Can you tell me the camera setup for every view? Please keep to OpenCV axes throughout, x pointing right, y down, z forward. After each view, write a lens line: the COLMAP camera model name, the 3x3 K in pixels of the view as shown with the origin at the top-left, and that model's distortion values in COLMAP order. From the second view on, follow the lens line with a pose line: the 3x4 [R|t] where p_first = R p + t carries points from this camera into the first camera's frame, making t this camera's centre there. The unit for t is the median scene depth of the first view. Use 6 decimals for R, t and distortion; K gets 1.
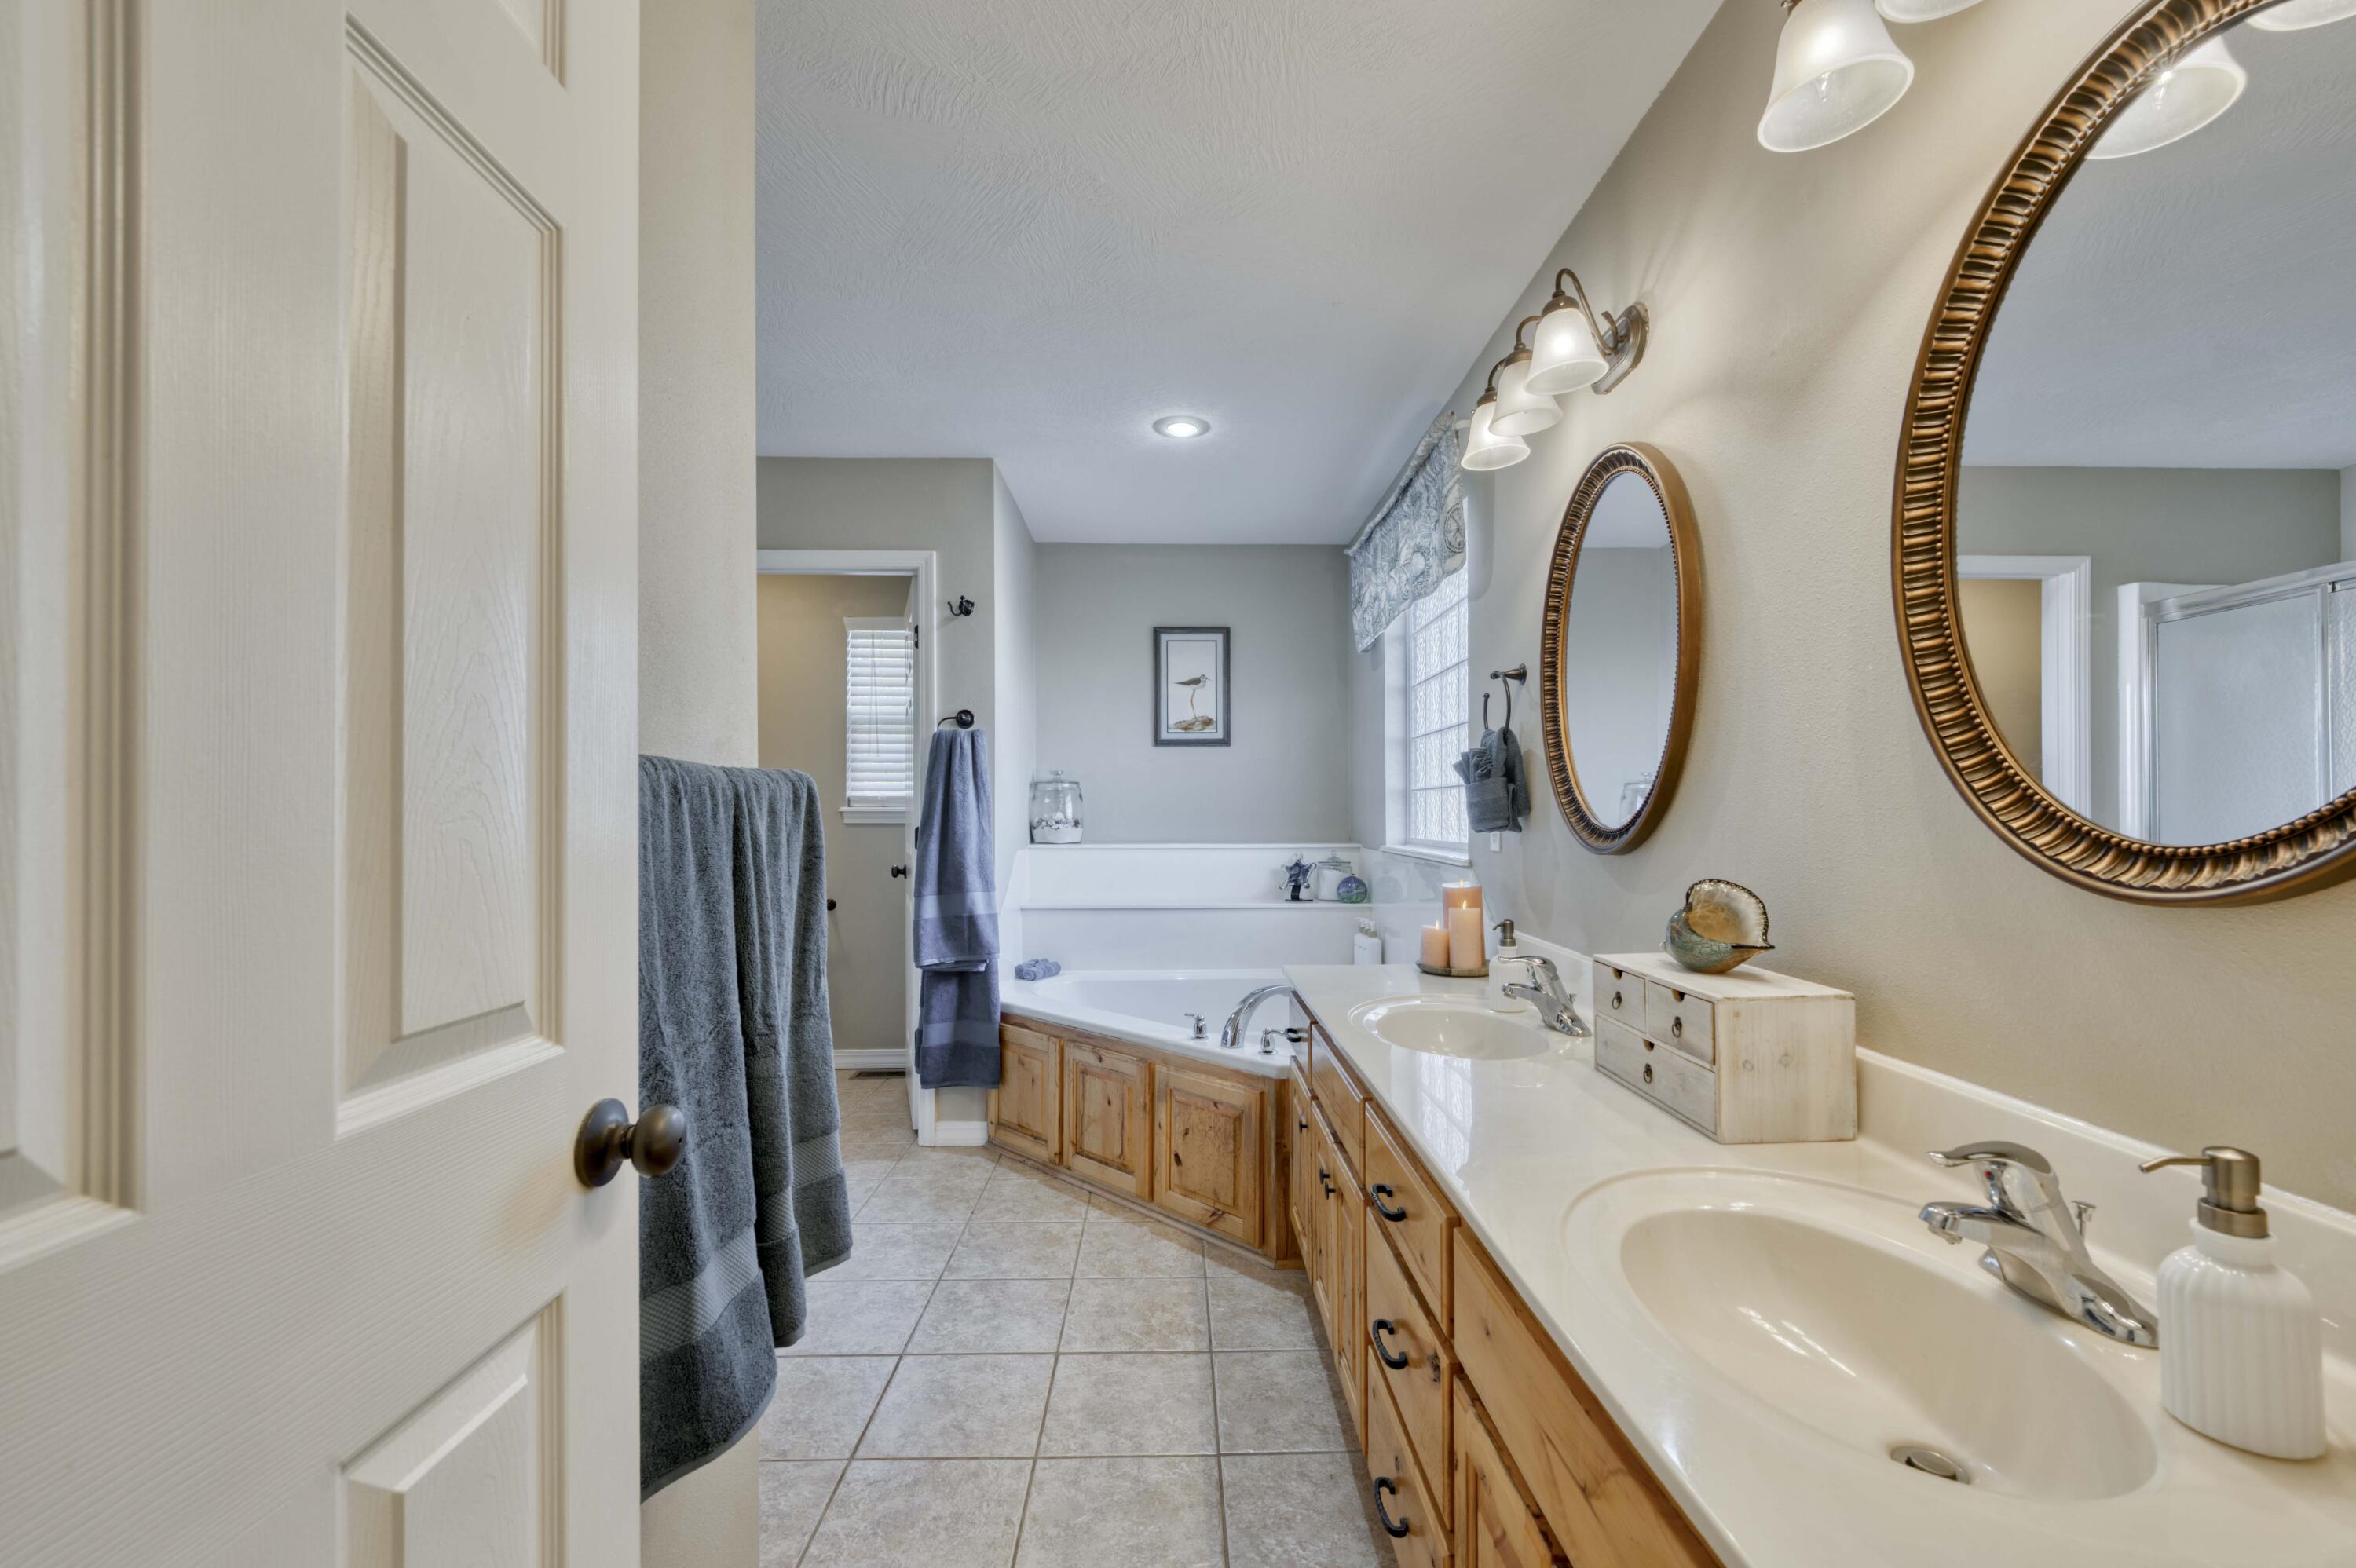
lens RADIAL K [[949.8, 0, 1185.9], [0, 949.8, 818.4], [0, 0, 1]] dist [0.001138, -0.000056]
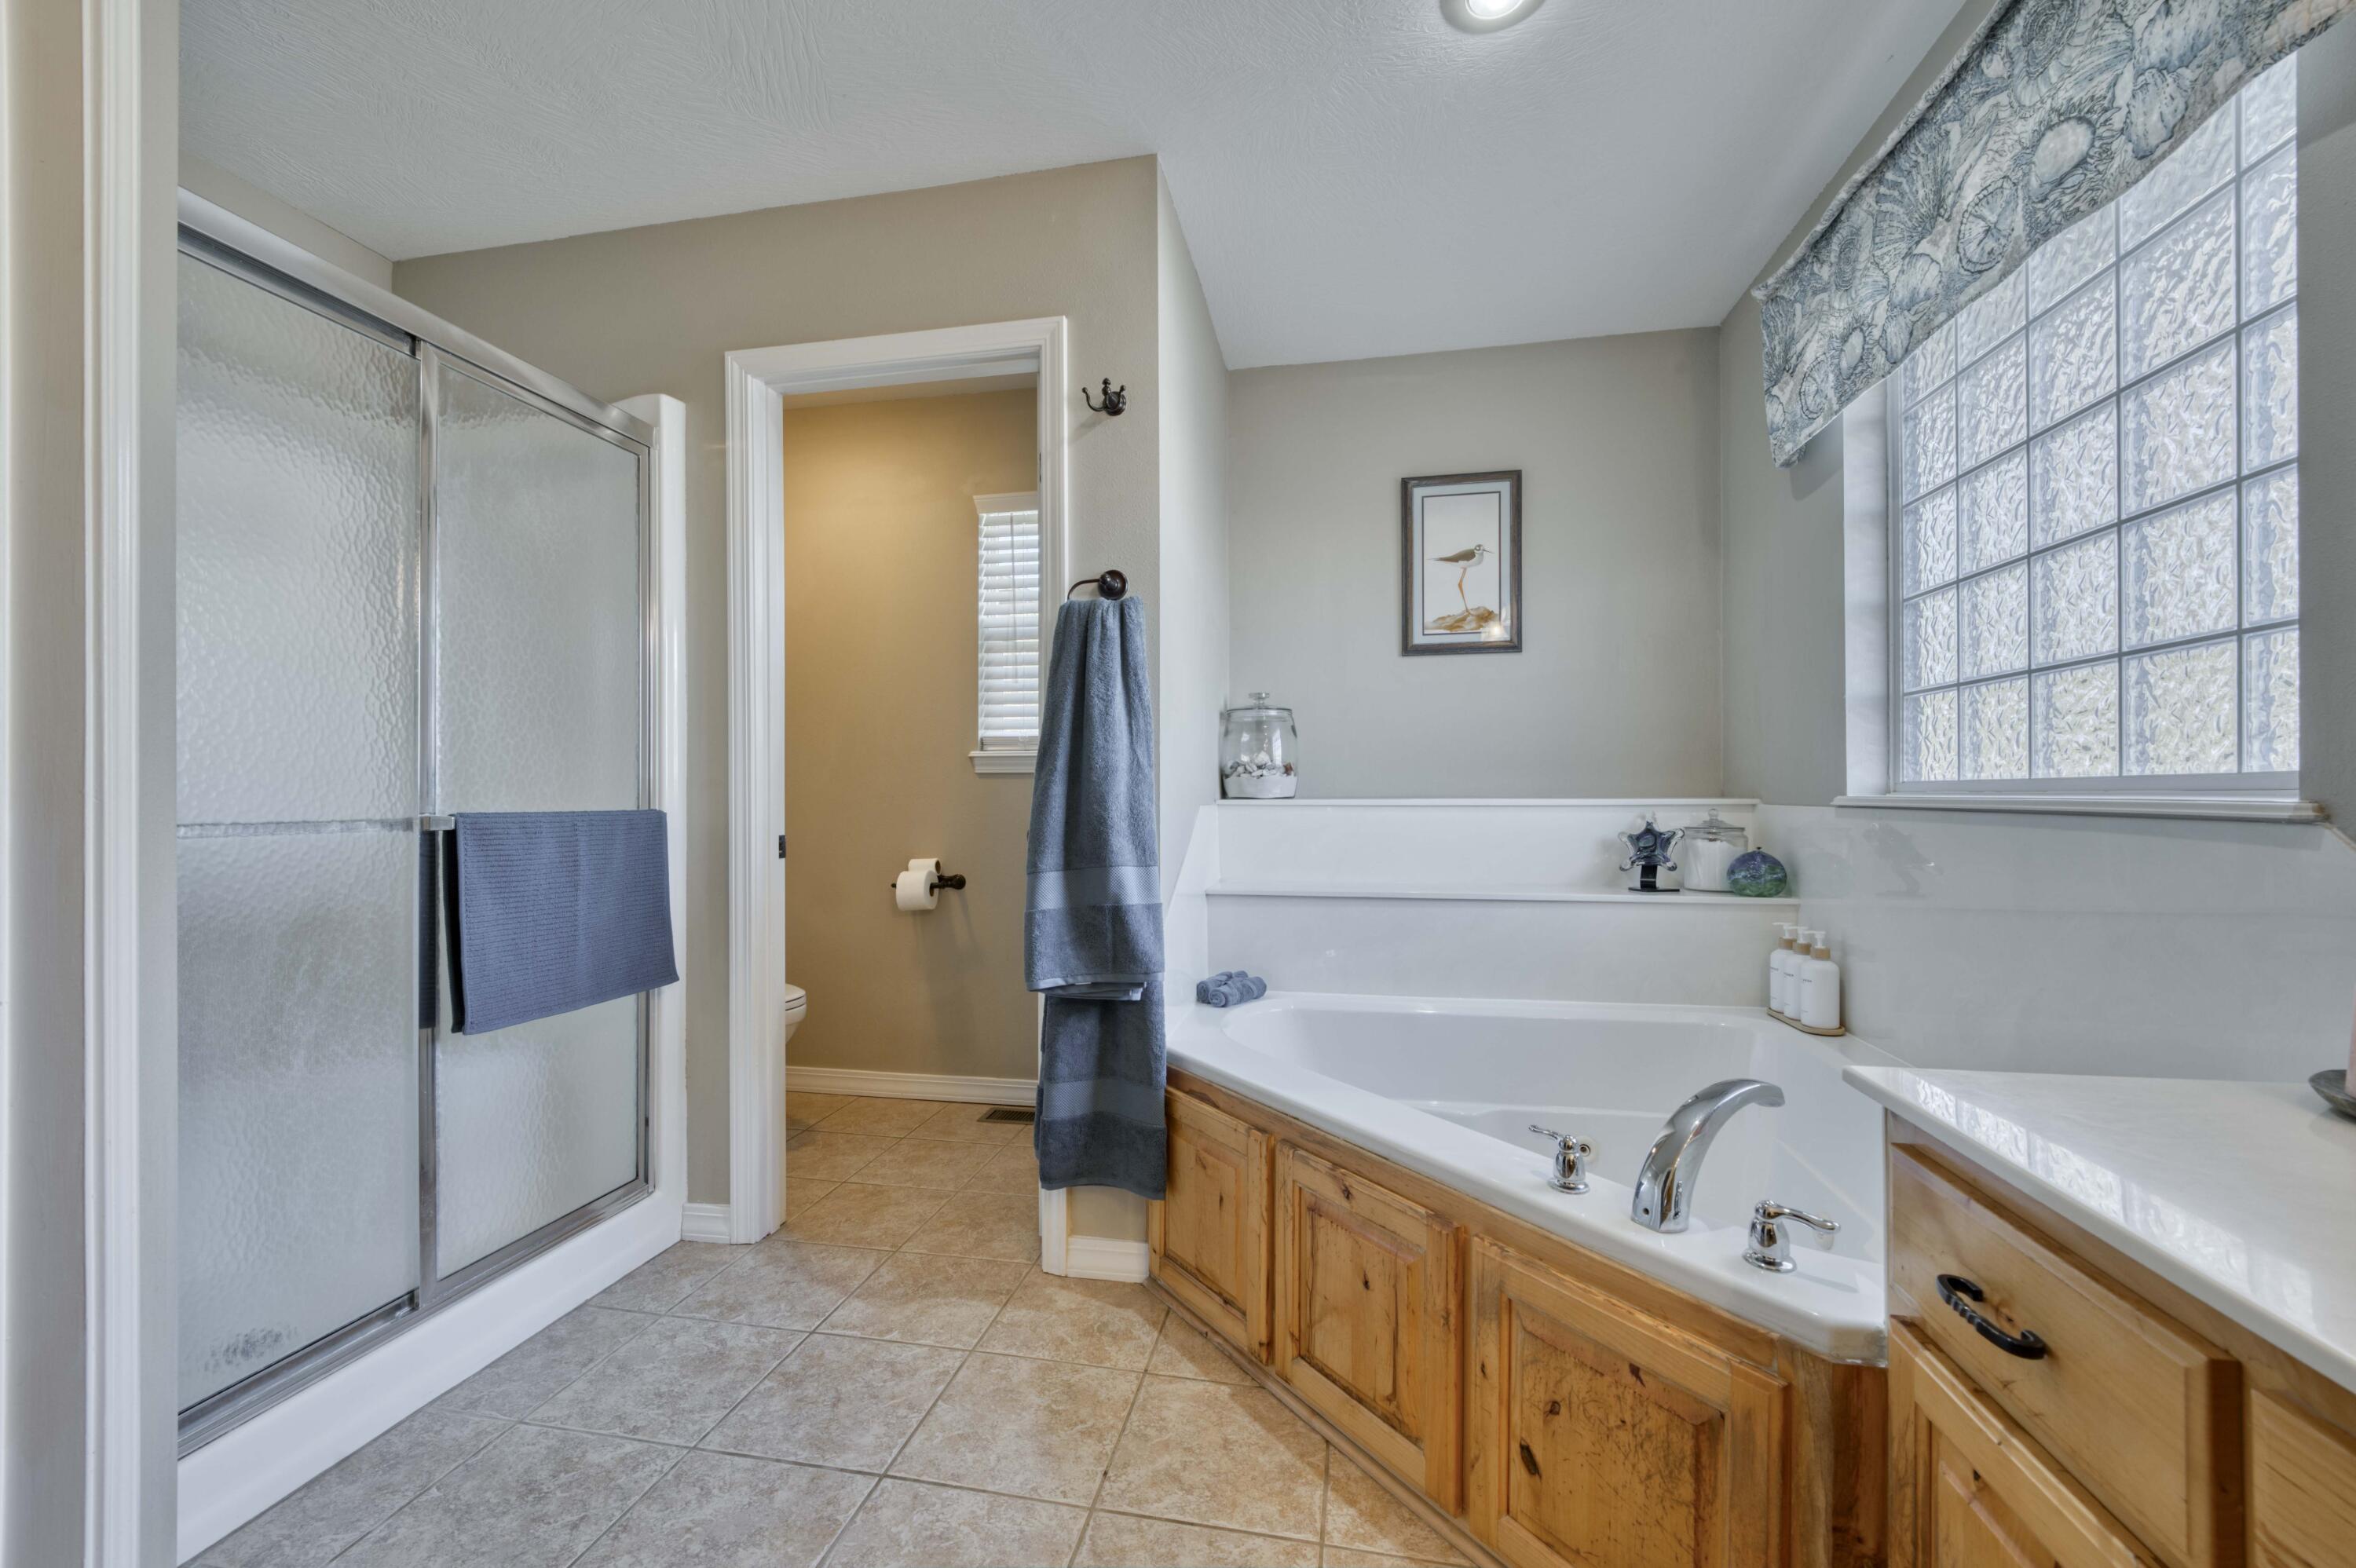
lens RADIAL K [[946.4, 0, 1175.0], [0, 946.4, 781.1], [0, 0, 1]] dist [0.000683, -0.000360]
pose [[0.975881, -0.004227, -0.218260, -0.060255], [0.000284, 0.999836, -0.018095, 0.033722], [0.218301, 0.017597, 0.975723, 0.417459]]
